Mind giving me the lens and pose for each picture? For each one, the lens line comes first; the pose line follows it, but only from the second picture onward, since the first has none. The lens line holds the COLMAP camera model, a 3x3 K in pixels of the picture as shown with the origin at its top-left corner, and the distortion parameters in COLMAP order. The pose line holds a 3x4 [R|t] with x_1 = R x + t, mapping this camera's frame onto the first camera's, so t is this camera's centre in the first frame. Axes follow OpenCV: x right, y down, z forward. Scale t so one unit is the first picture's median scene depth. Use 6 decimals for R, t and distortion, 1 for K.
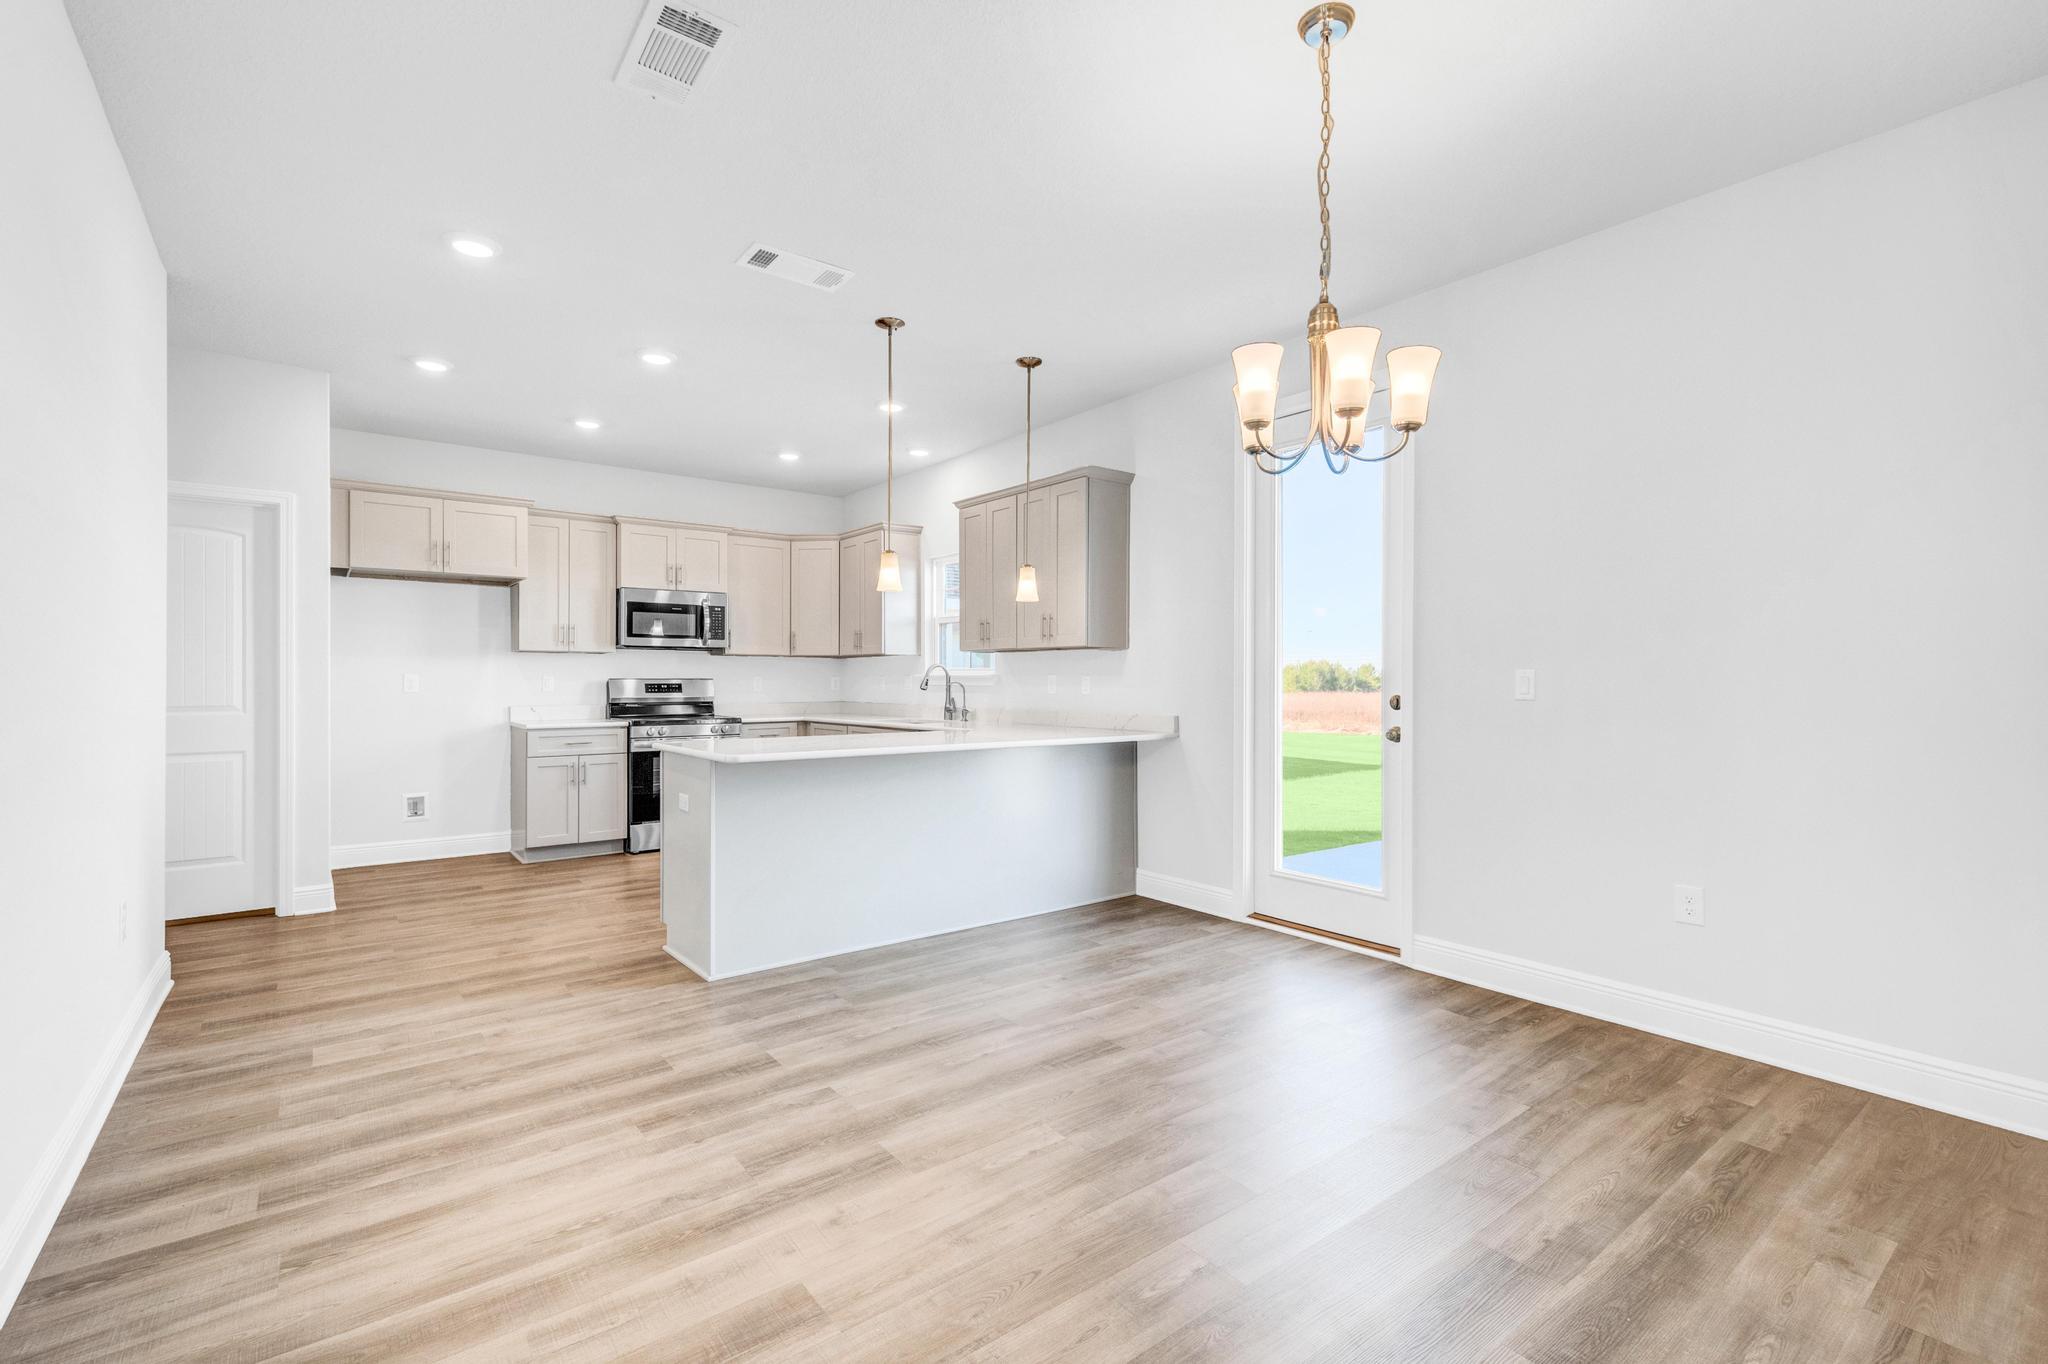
lens RADIAL K [[910.3, 0, 1004.9], [0, 910.3, 688.3], [0, 0, 1]] dist [0.023418, -0.000141]
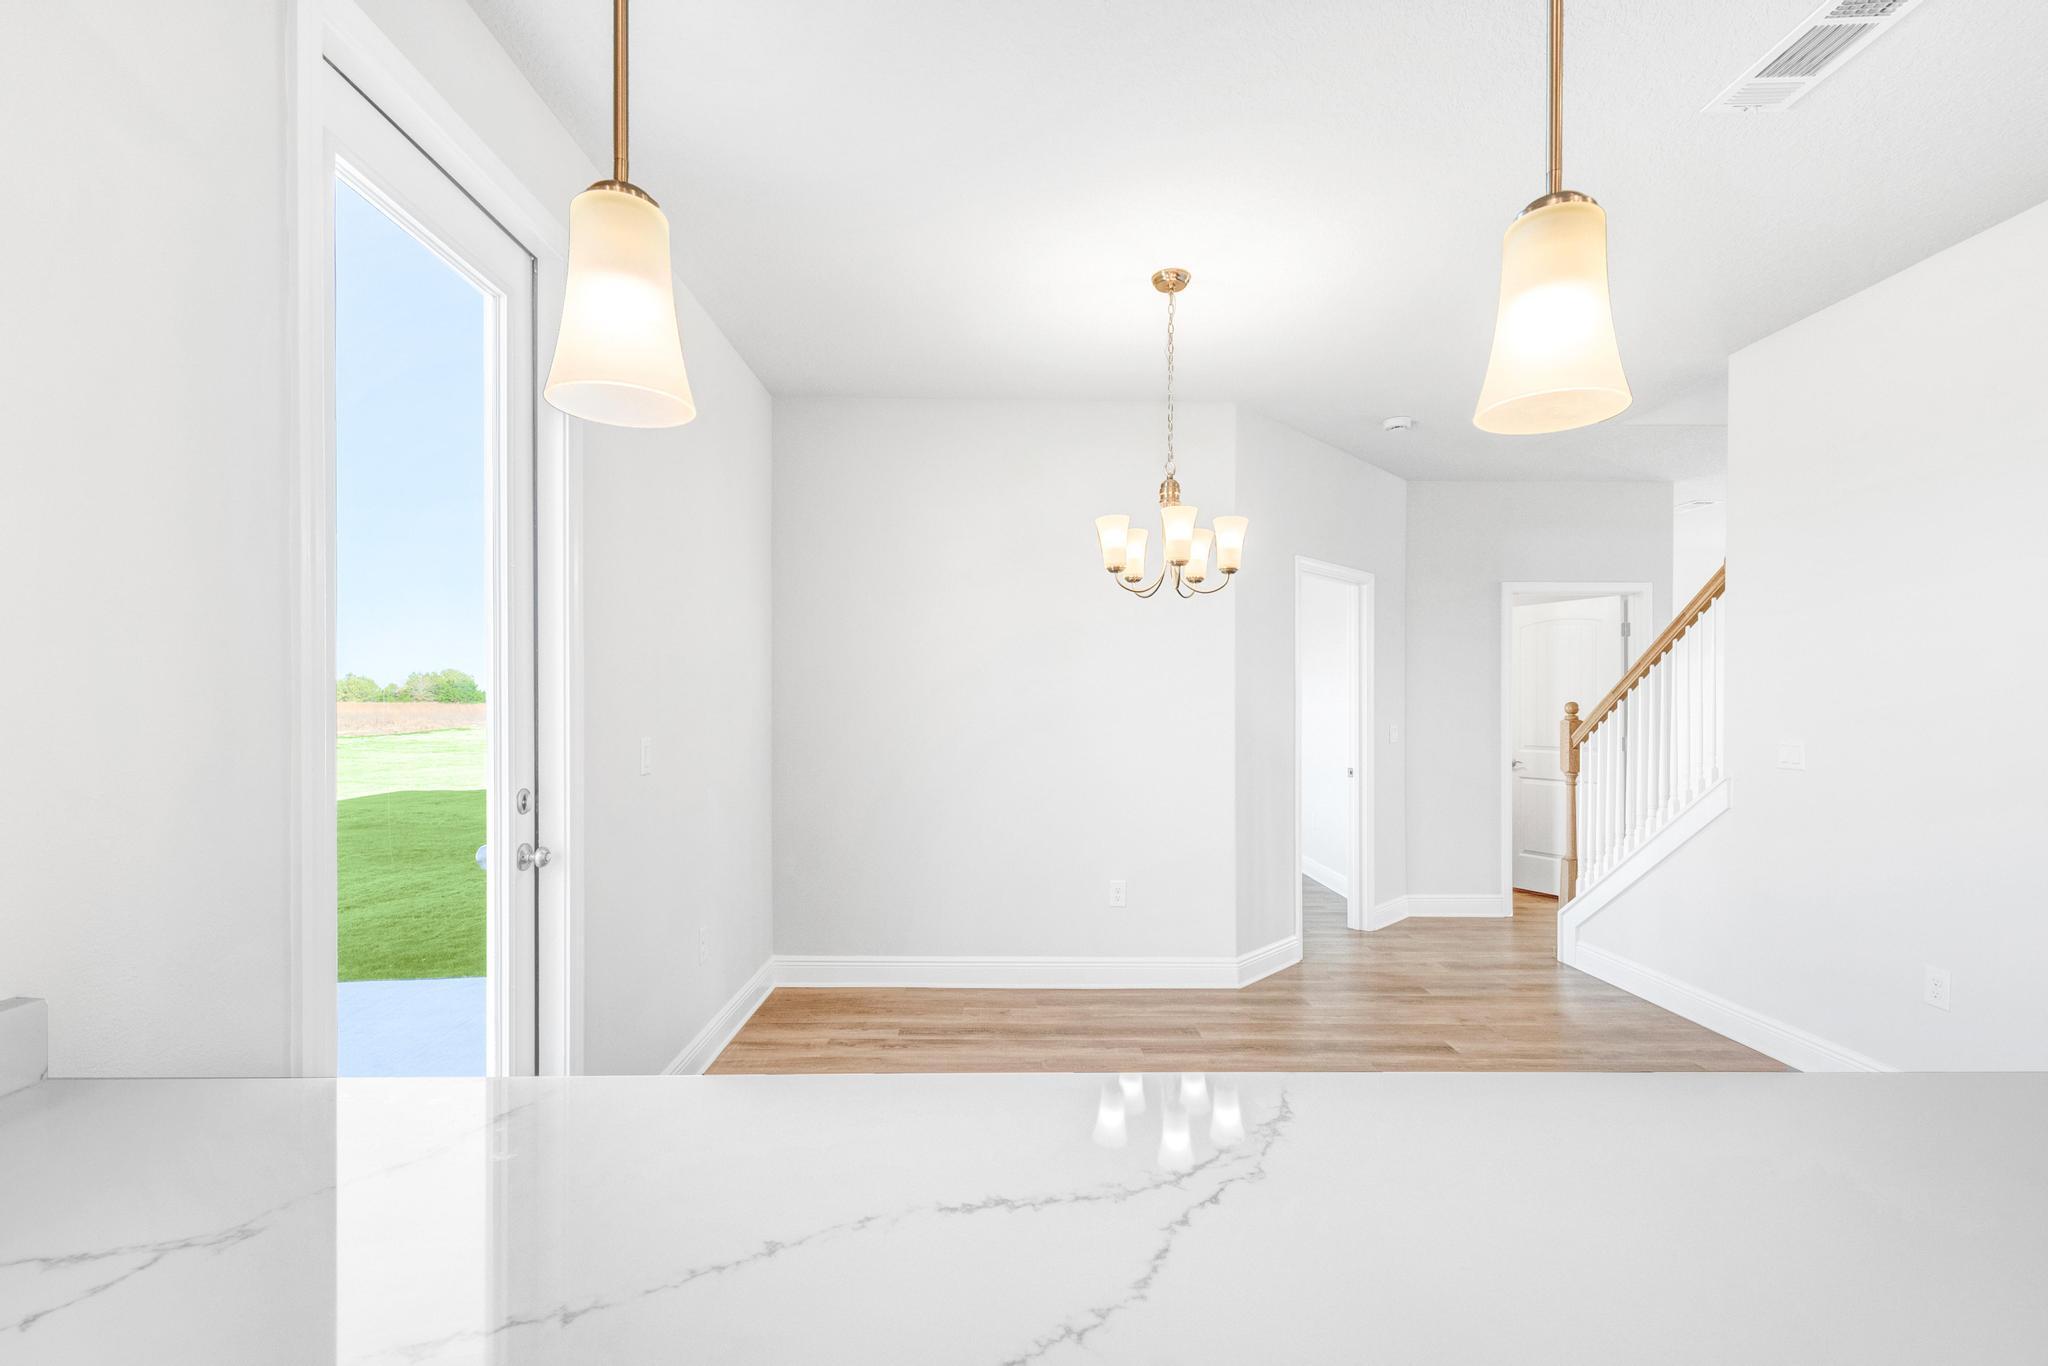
lens RADIAL K [[884.1, 0, 1014.3], [0, 884.1, 714.4], [0, 0, 1]] dist [0.000240, -0.000192]
pose [[-0.808914, -0.009092, 0.587857, -0.127481], [0.001629, 0.999842, 0.017705, -0.042372], [-0.587925, 0.015279, -0.808771, 1.099496]]
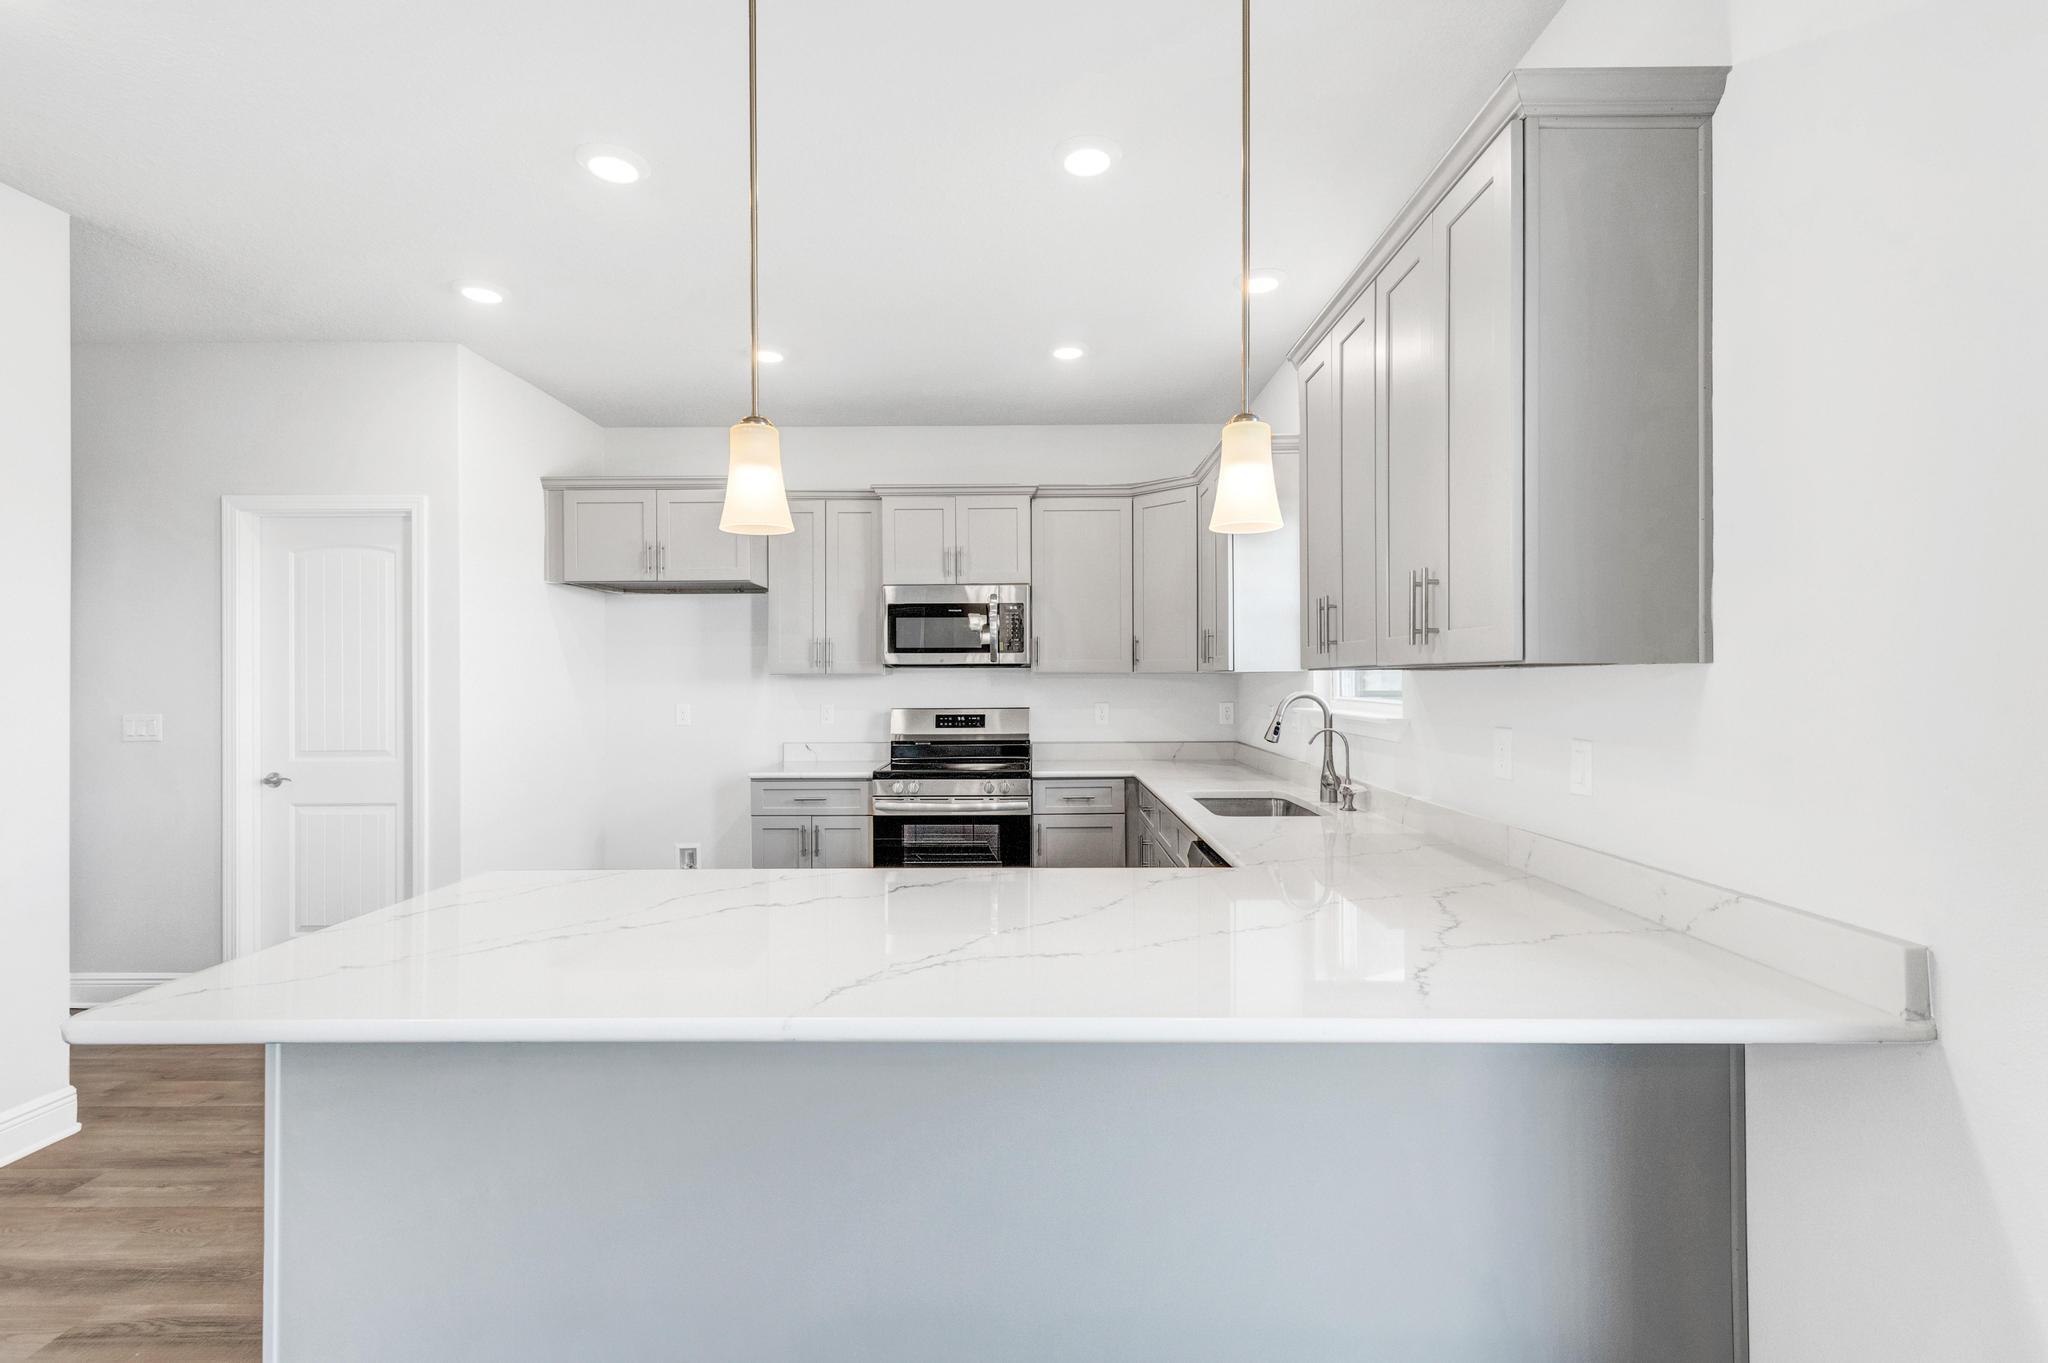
lens RADIAL K [[904.1, 0, 1024.0], [0, 904.1, 681.5], [0, 0, 1]] dist [0.000091, 0.000173]
pose [[0.790139, -0.003342, -0.612919, 0.158022], [-0.001459, 0.999972, -0.007334, -0.040267], [0.612926, 0.006689, 0.790112, 0.713796]]
